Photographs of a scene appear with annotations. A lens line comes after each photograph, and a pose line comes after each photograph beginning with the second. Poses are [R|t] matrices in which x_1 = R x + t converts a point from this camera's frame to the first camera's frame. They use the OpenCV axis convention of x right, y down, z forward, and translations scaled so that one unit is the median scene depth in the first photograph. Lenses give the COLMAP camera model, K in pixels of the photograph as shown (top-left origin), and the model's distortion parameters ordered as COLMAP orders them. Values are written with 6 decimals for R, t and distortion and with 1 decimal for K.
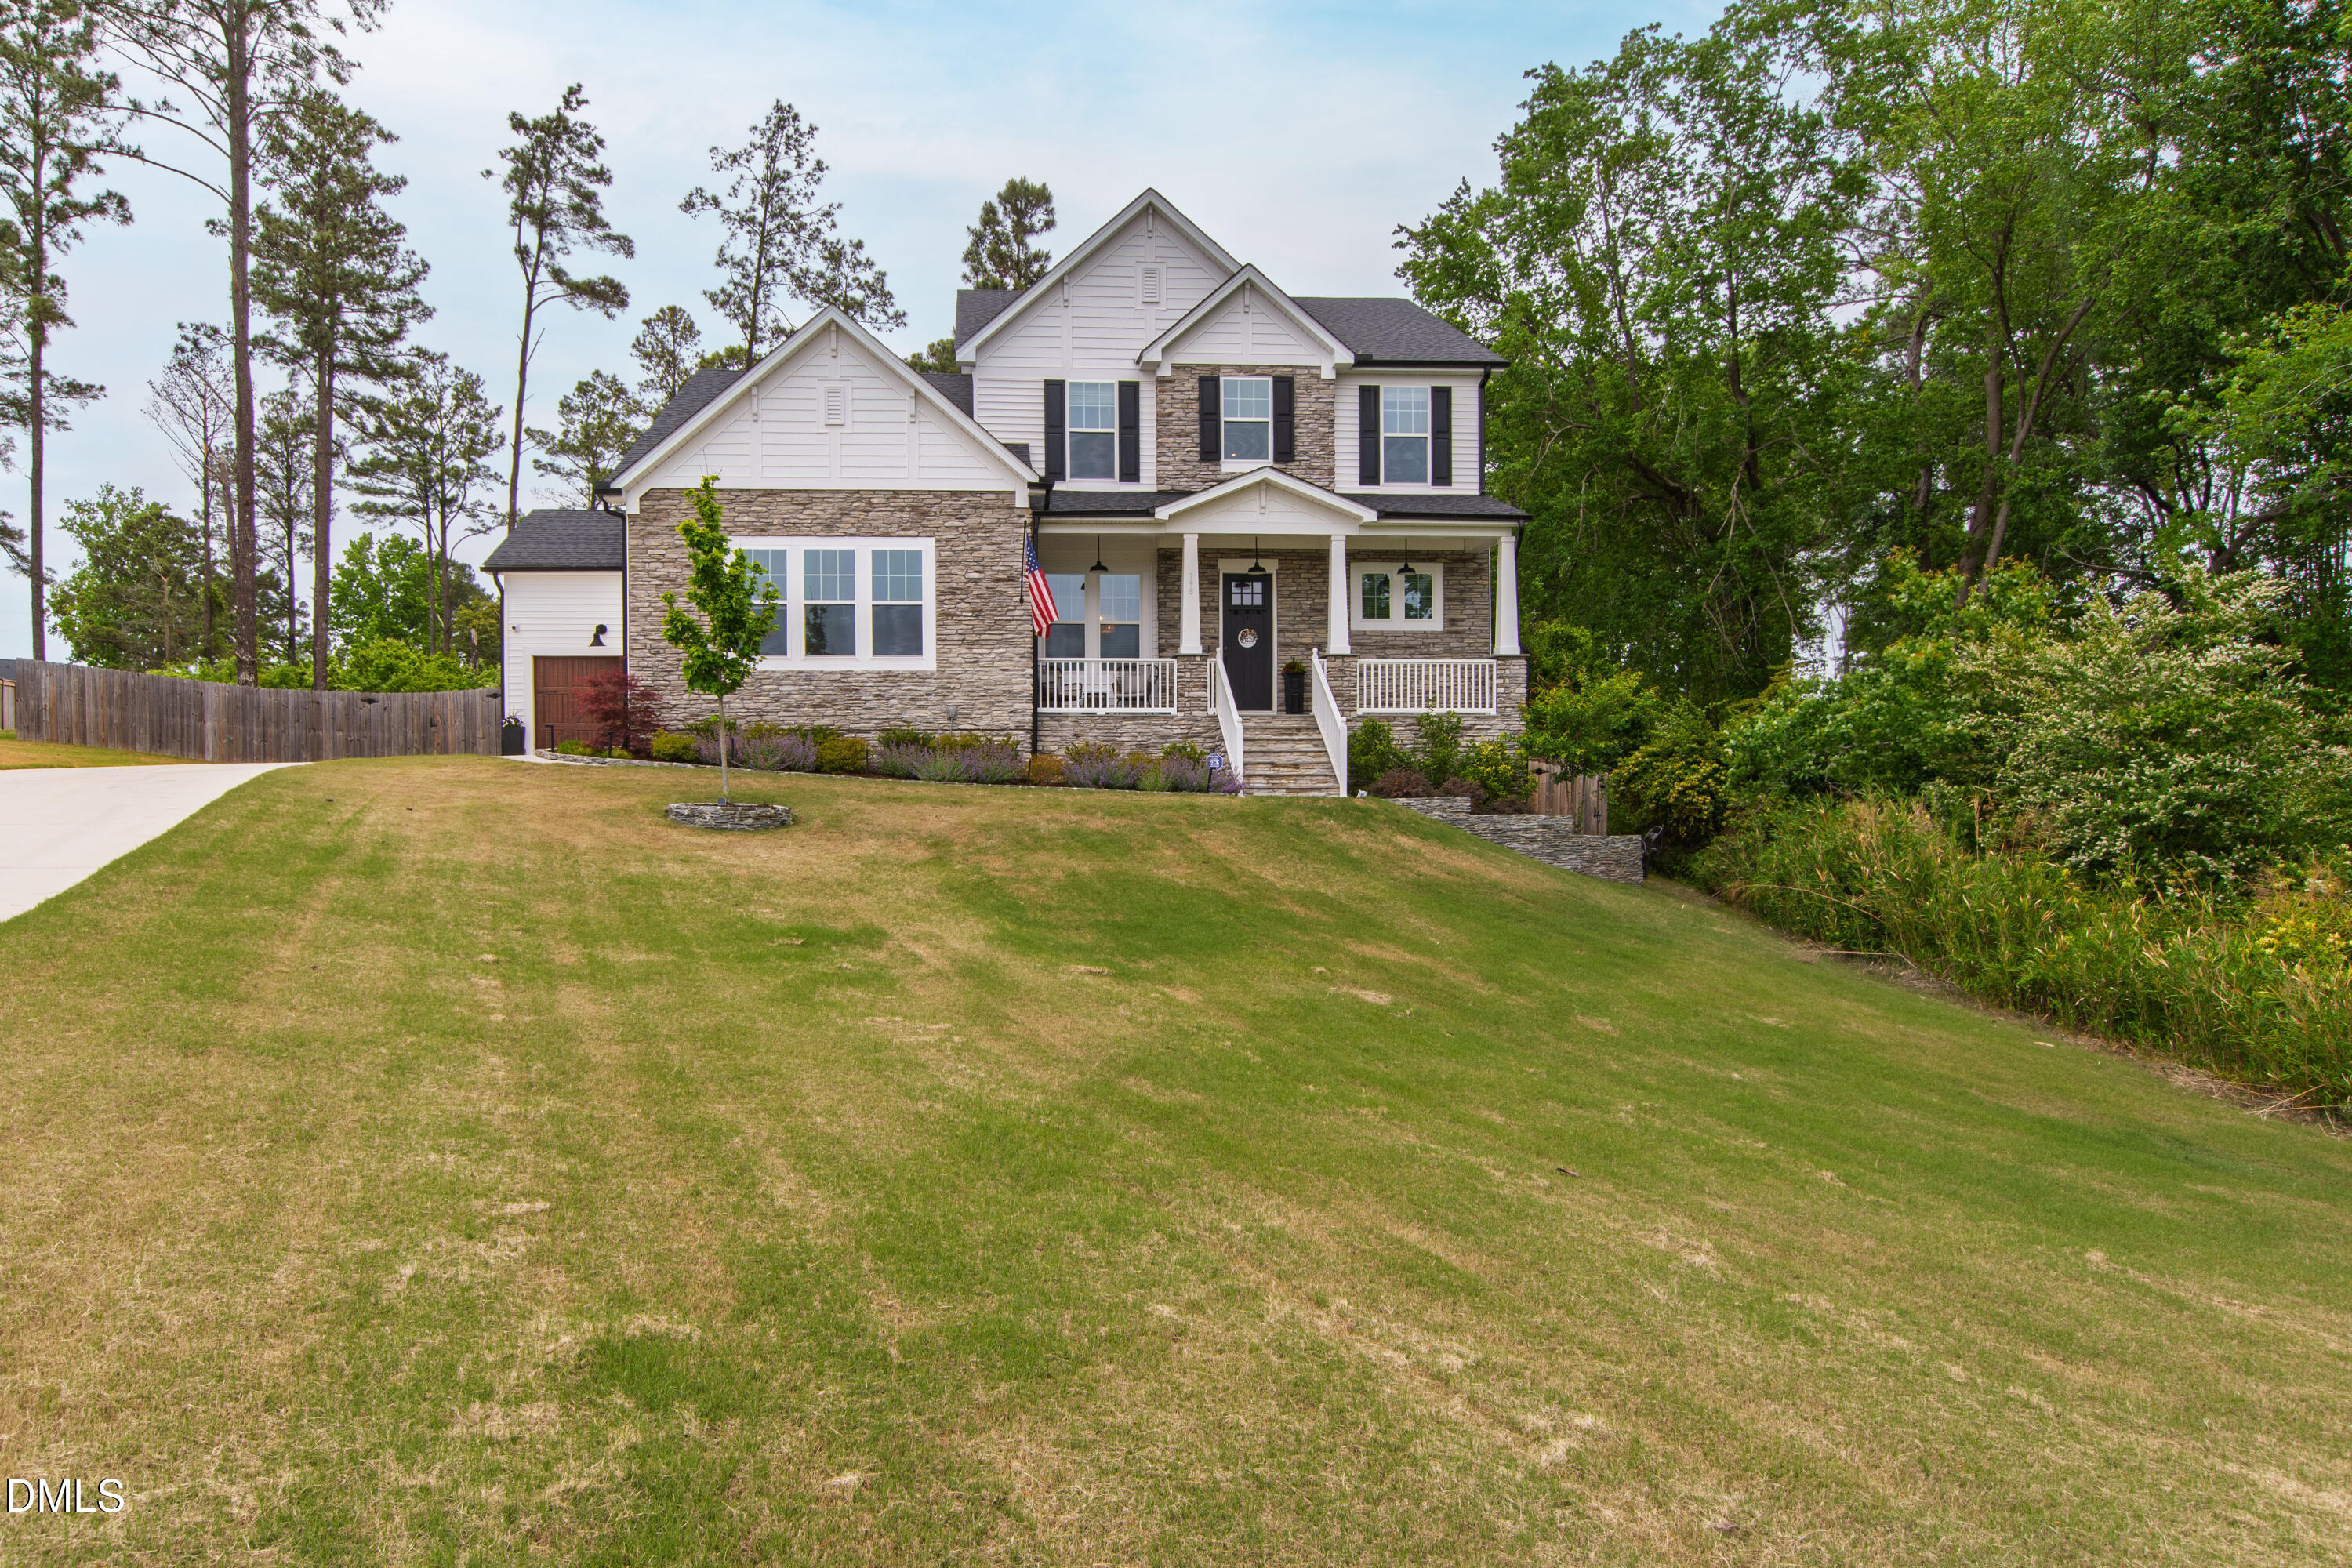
lens RADIAL K [[1473.5, 0, 1176.0], [0, 1473.5, 784.0], [0, 0, 1]] dist [0.002837, 0.000879]
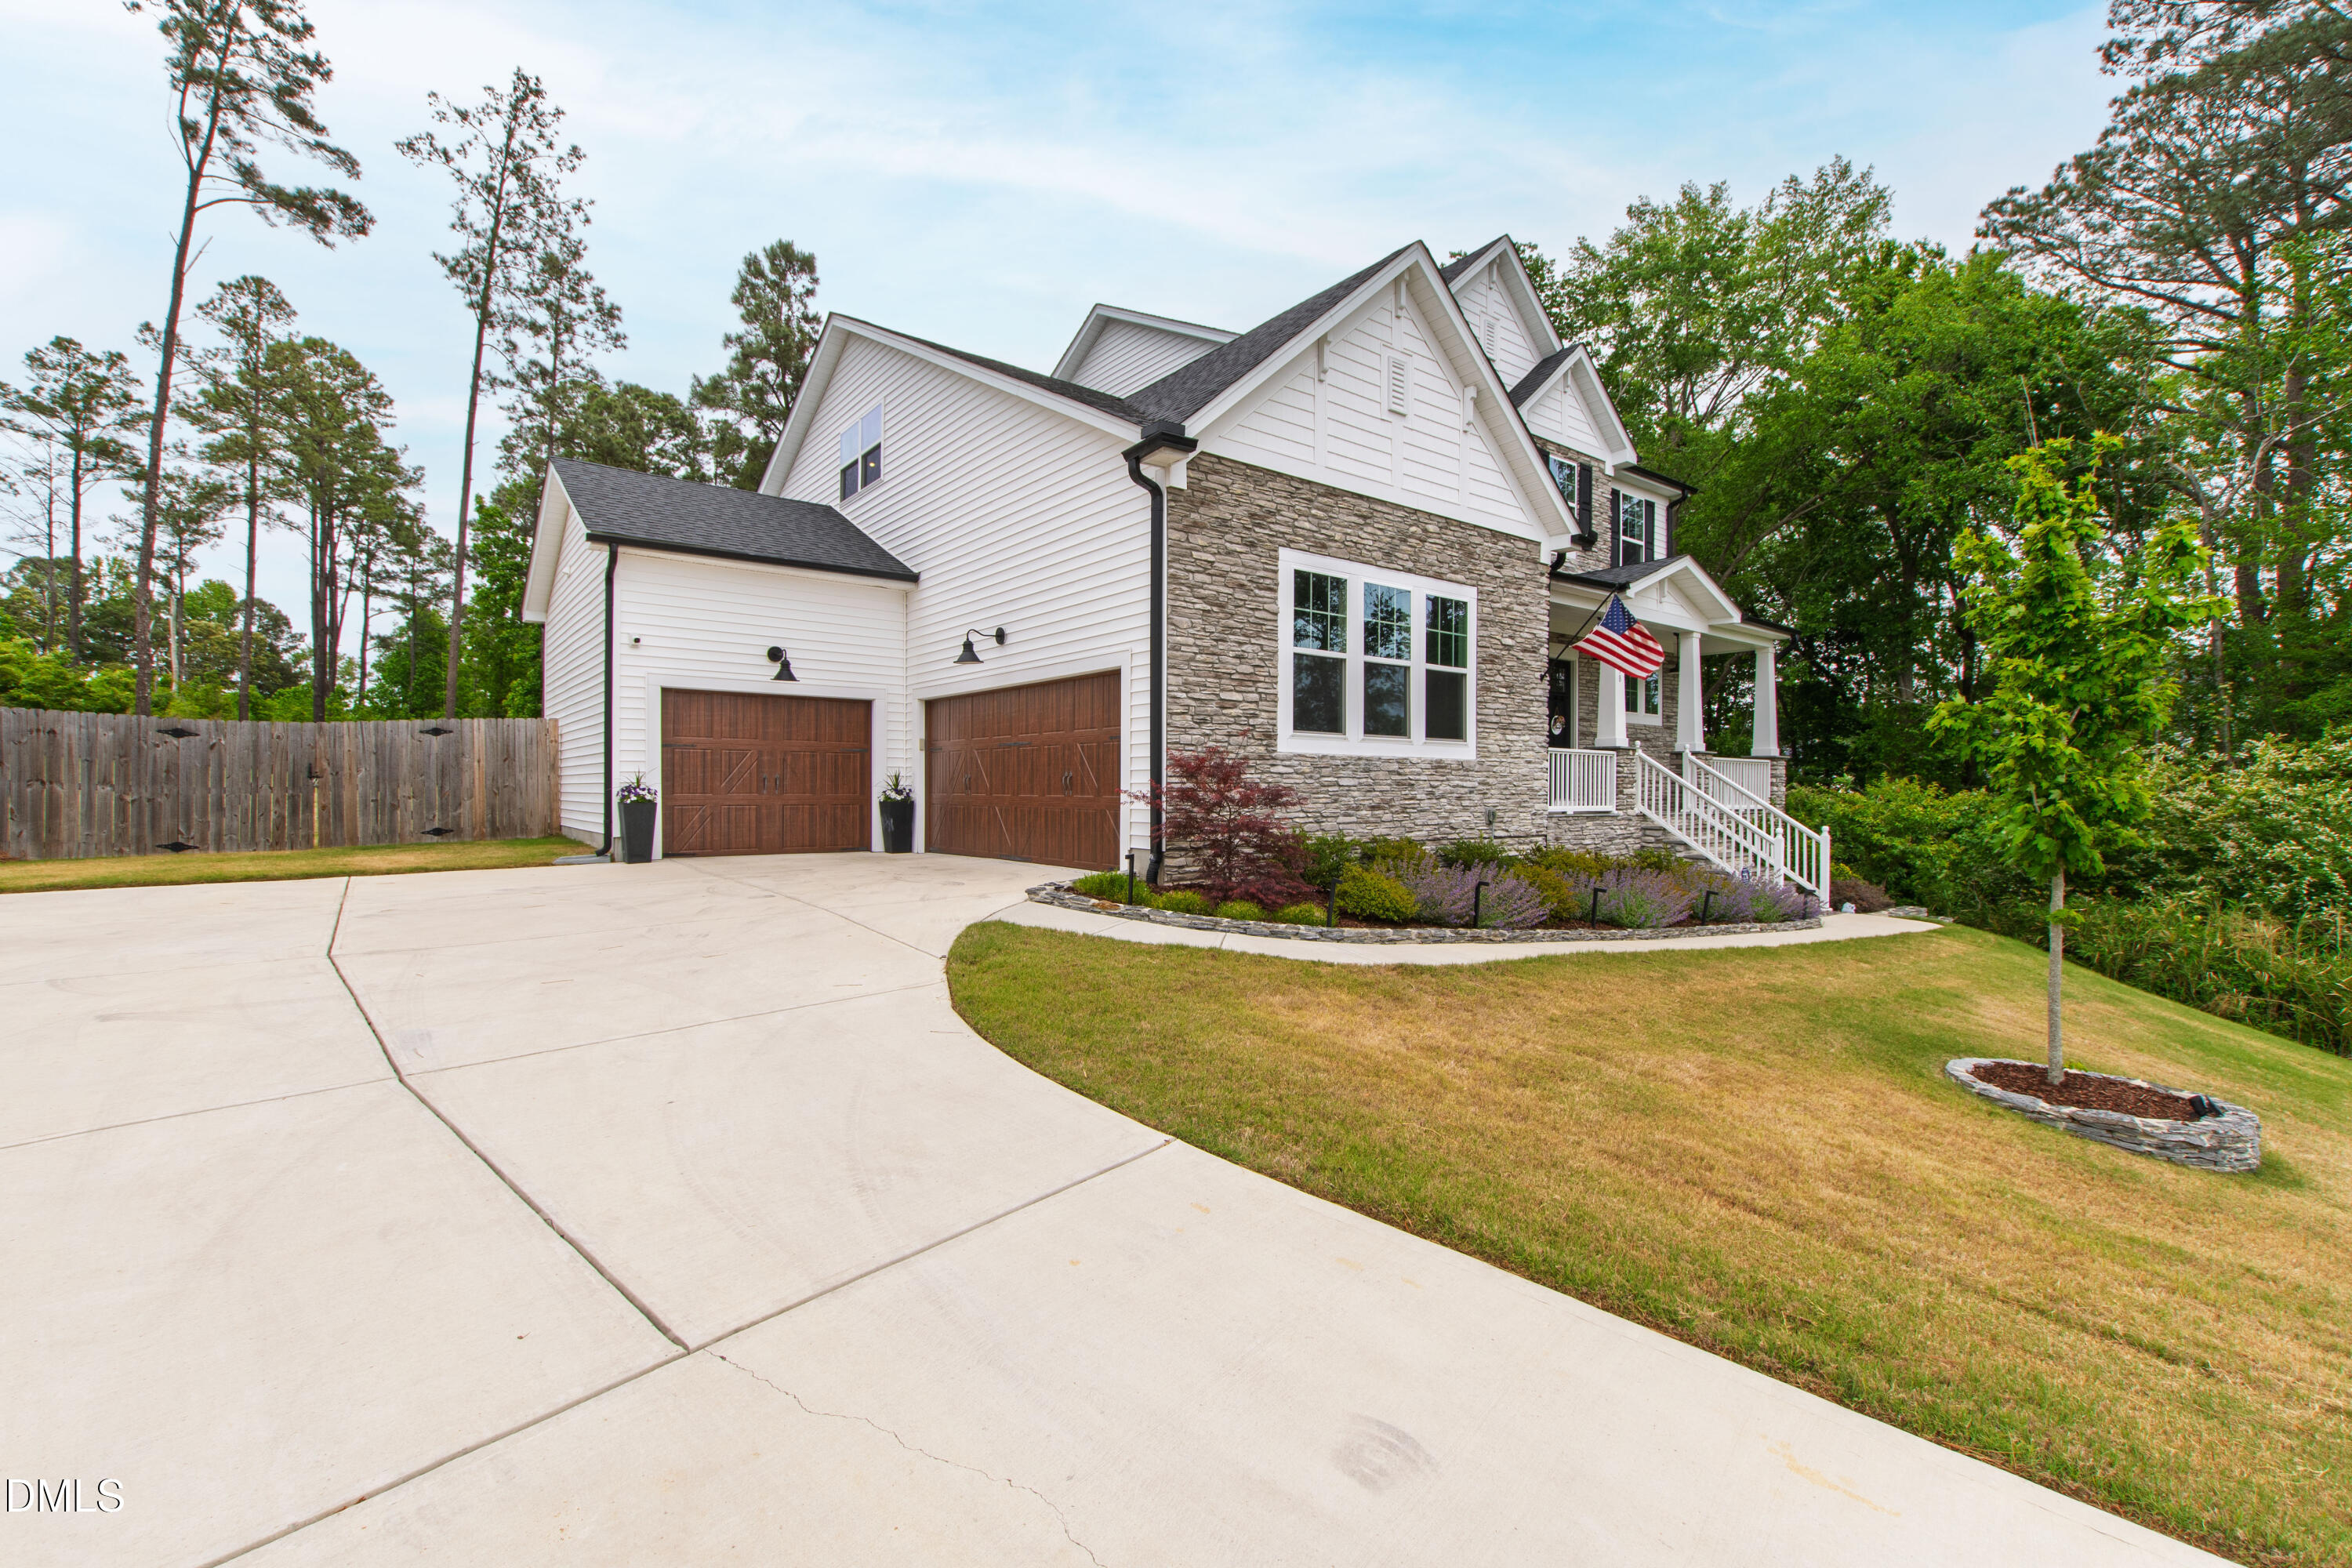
lens RADIAL K [[974.6, 0, 1176.0], [0, 974.6, 784.0], [0, 0, 1]] dist [-0.001200, -0.000418]
pose [[0.857338, 0.018550, 0.514419, -0.509230], [-0.022529, 0.999745, 0.001496, -0.056684], [-0.514260, -0.012872, 0.857538, 0.588273]]
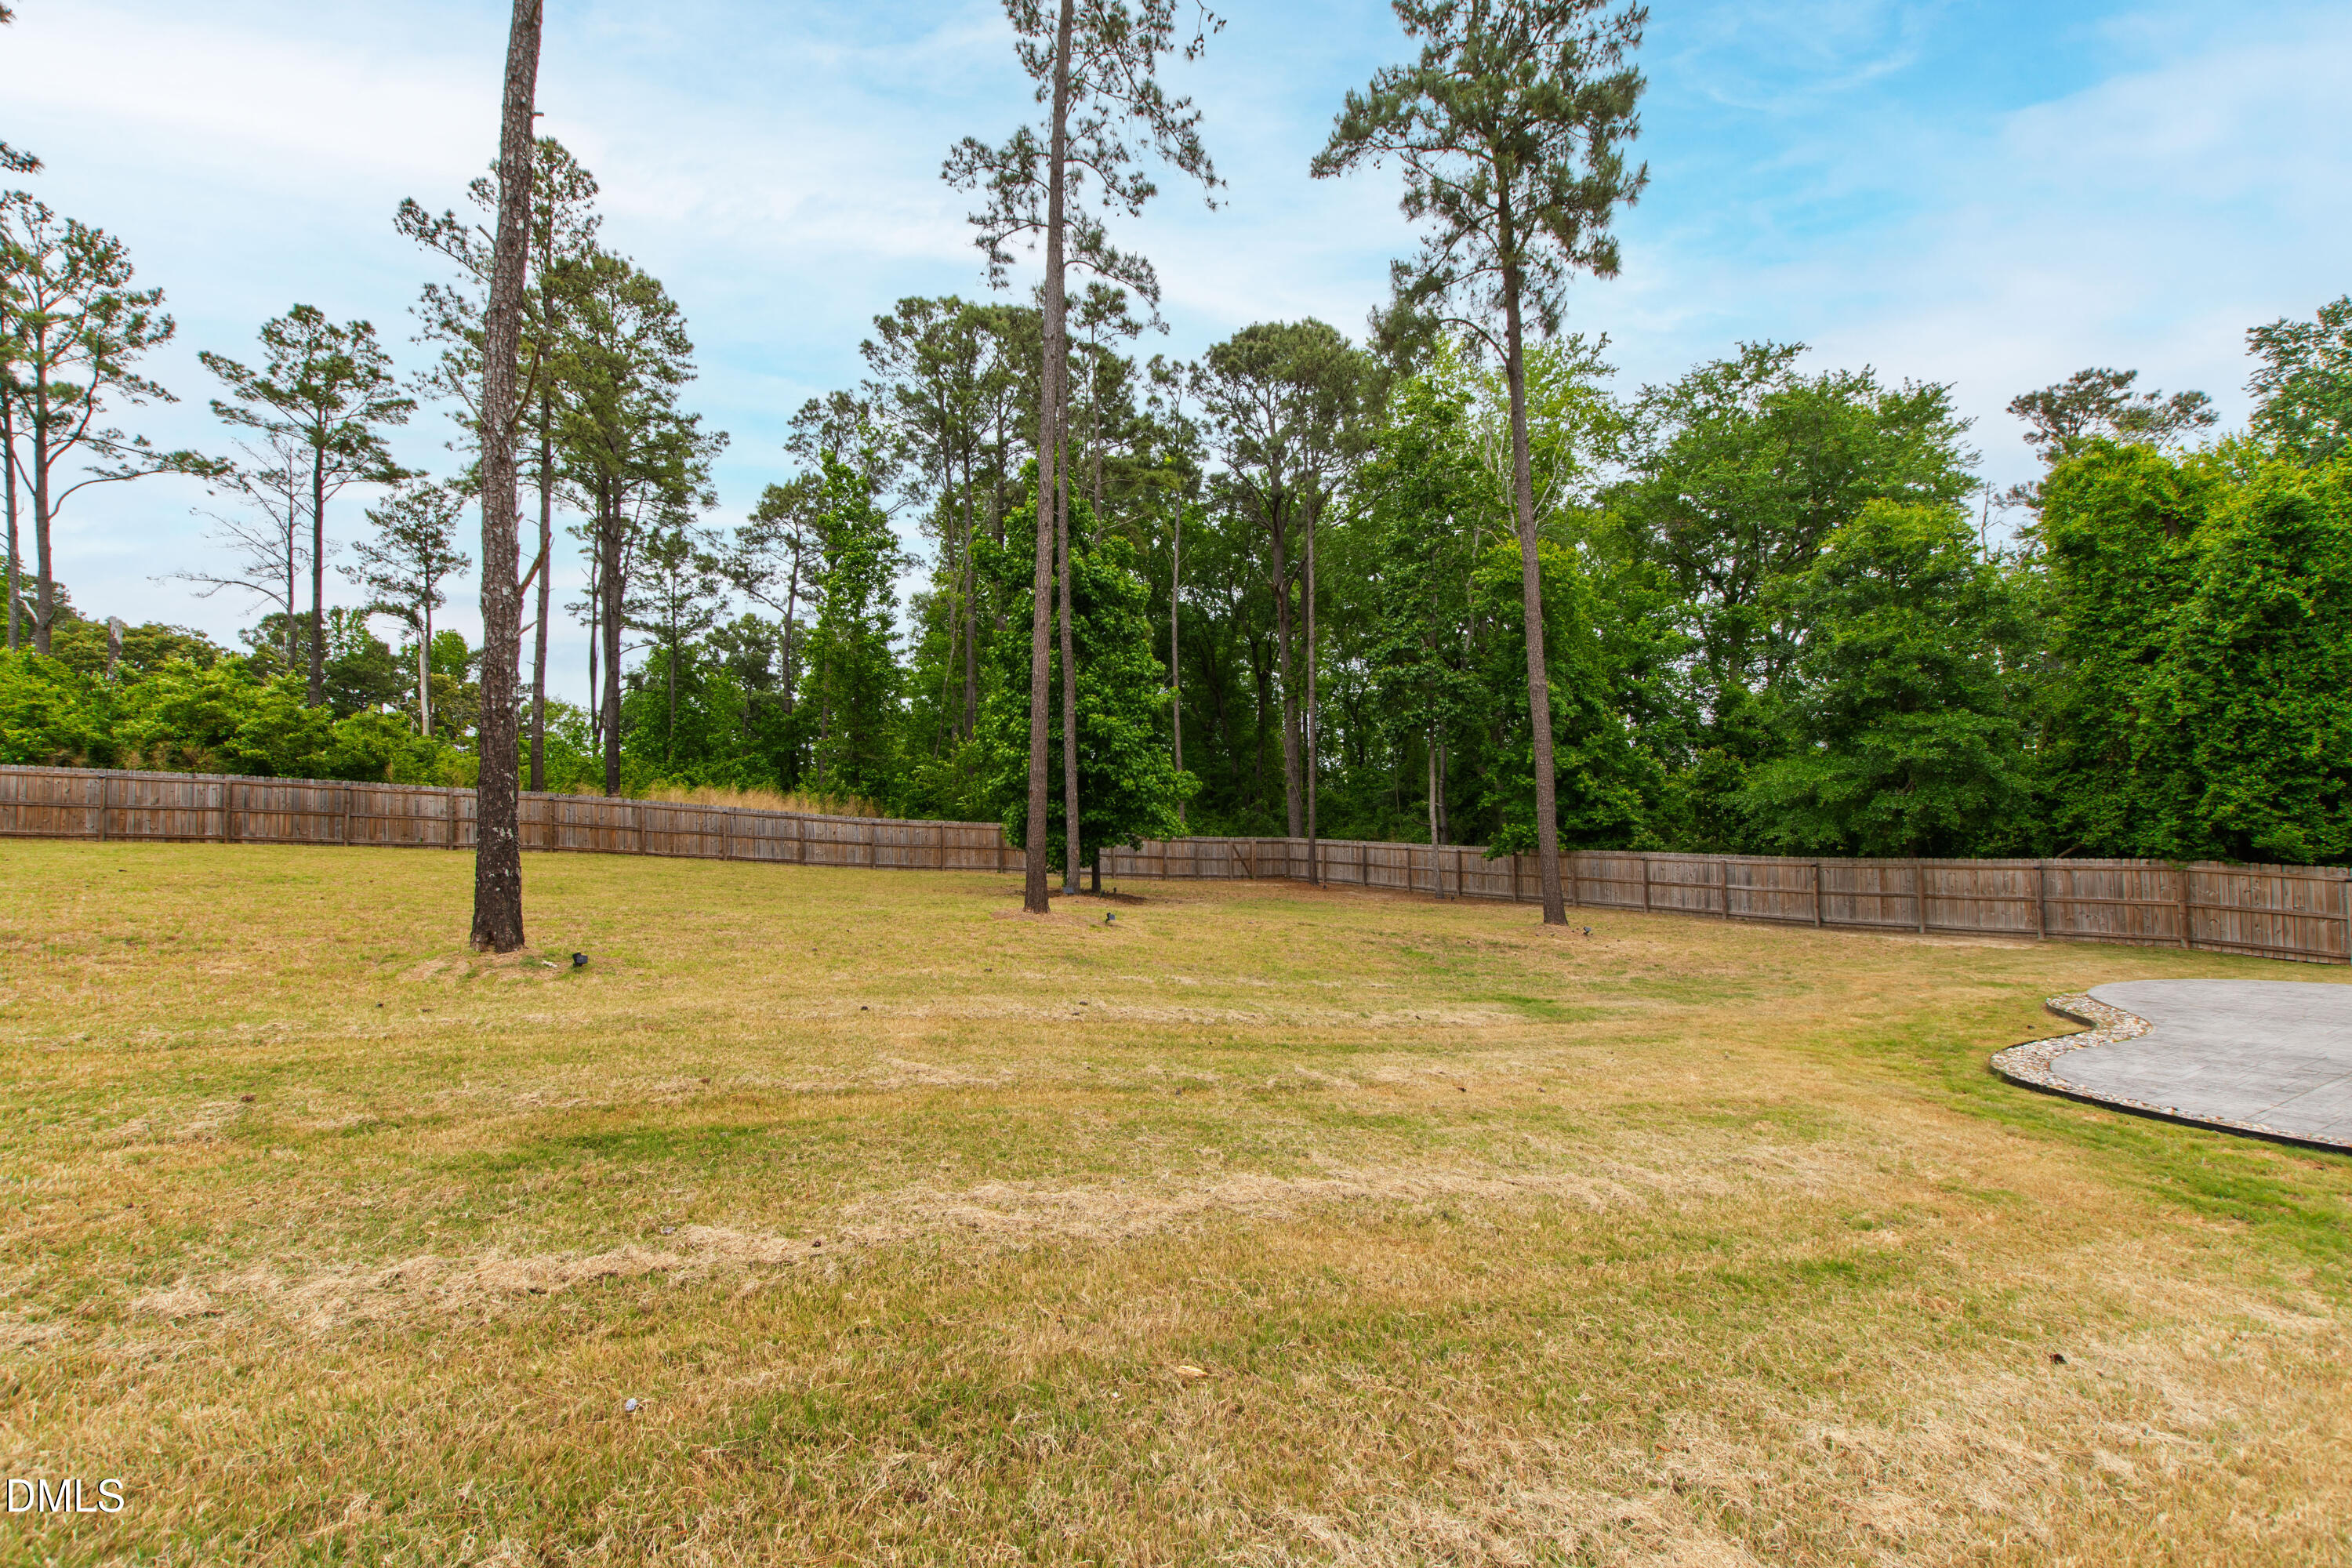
lens RADIAL K [[1017.1, 0, 1176.0], [0, 1017.1, 784.0], [0, 0, 1]] dist [0.018808, 0.000312]
pose [[0.925429, 0.014059, 0.378660, -0.851169], [-0.001474, 0.999437, -0.033506, -0.086337], [-0.378918, 0.030450, 0.924929, 1.666499]]
